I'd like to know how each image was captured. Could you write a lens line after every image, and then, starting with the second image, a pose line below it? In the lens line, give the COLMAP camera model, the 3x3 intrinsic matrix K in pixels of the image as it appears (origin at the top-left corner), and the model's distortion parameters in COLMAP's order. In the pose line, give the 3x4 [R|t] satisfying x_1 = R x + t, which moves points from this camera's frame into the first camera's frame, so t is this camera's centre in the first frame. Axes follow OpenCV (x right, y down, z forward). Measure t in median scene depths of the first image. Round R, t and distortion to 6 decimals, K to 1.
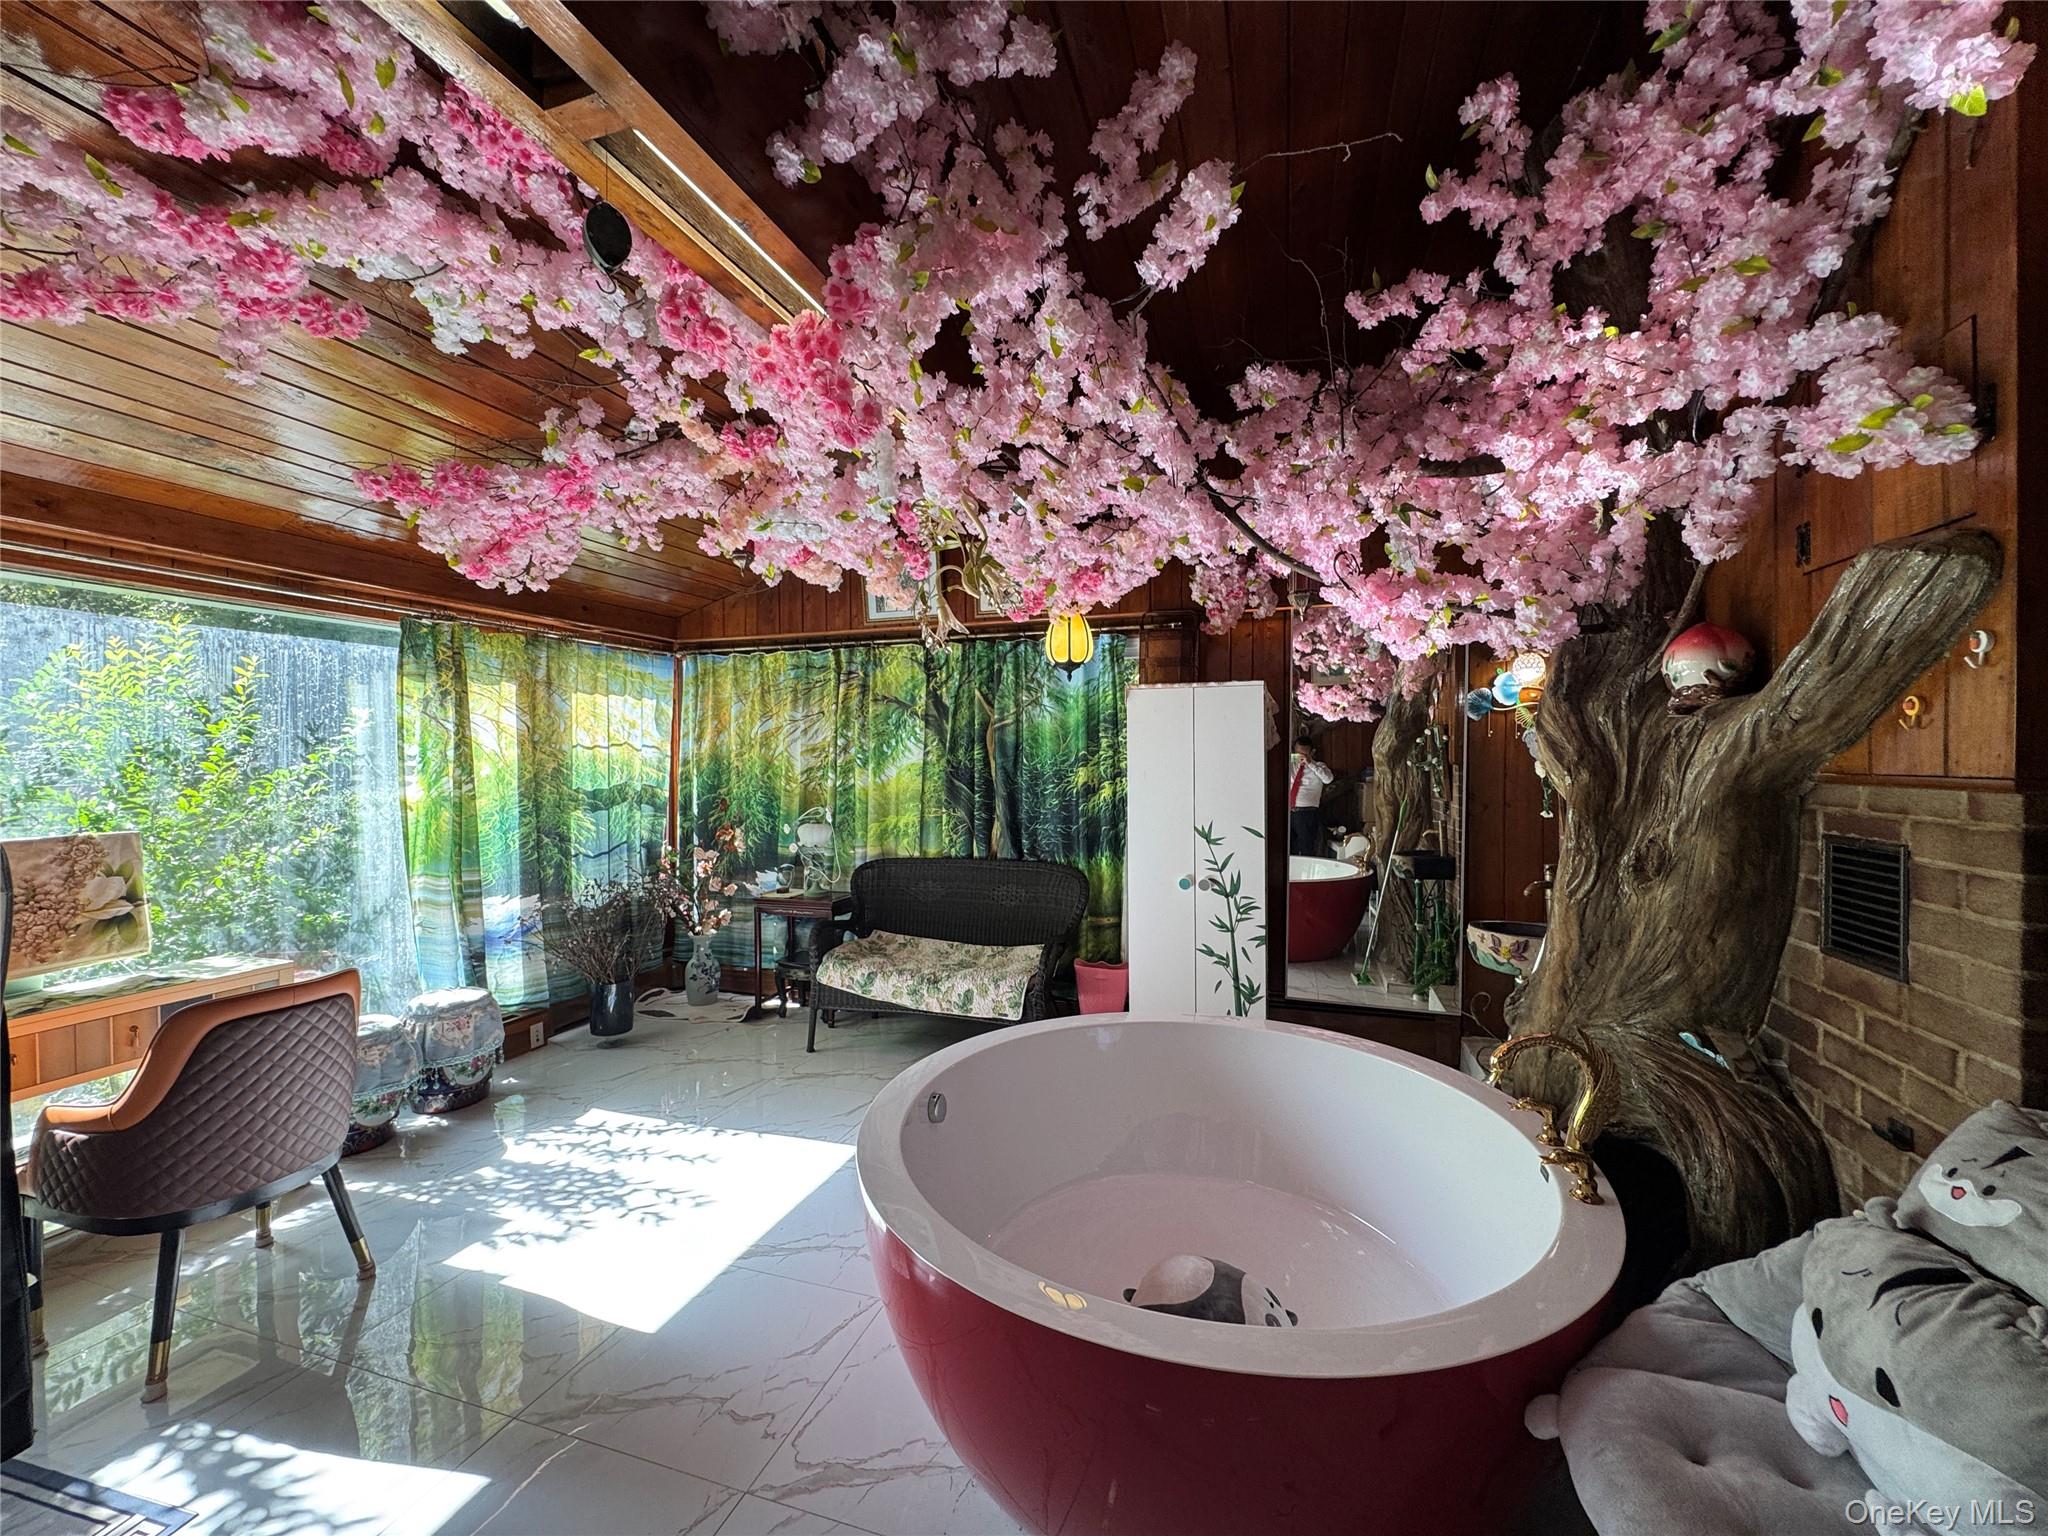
lens RADIAL K [[813.6, 0, 1024.1], [0, 813.6, 765.3], [0, 0, 1]] dist [-0.003708, 0.000462]
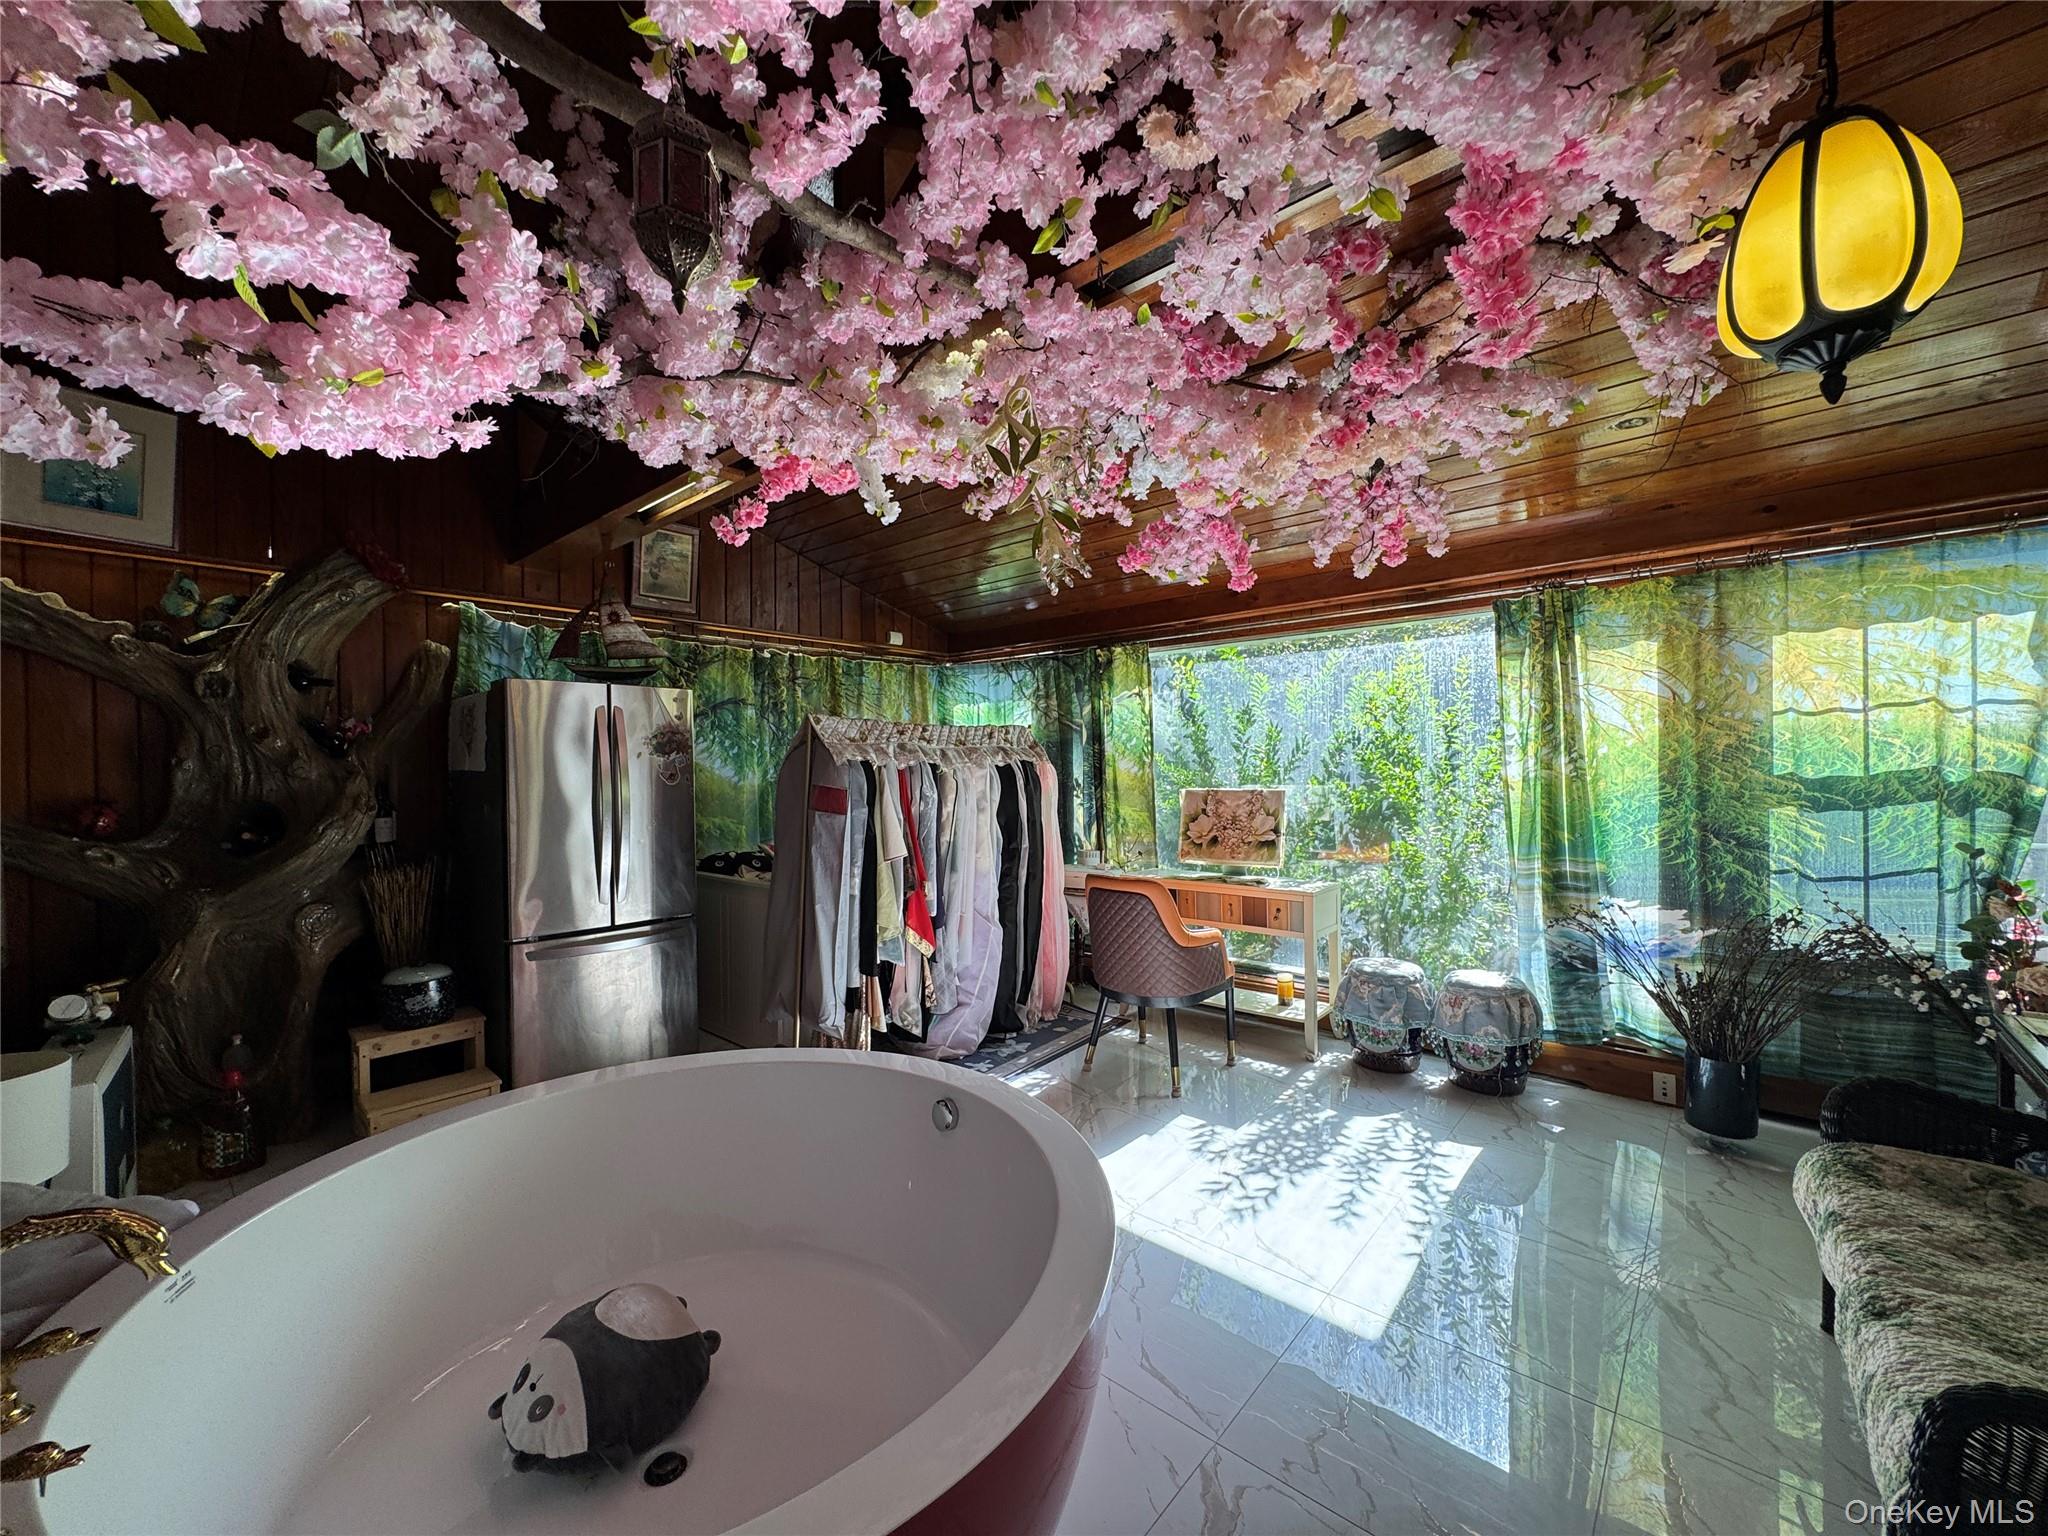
lens RADIAL K [[813.6, 0, 1022.9], [0, 813.6, 760.4], [0, 0, 1]] dist [-0.003708, 0.000462]
pose [[-0.405043, 0.003586, -0.914290, 0.450991], [0.008087, 0.999967, 0.000339, 0.015621], [0.914262, -0.007257, -0.405059, 0.942712]]
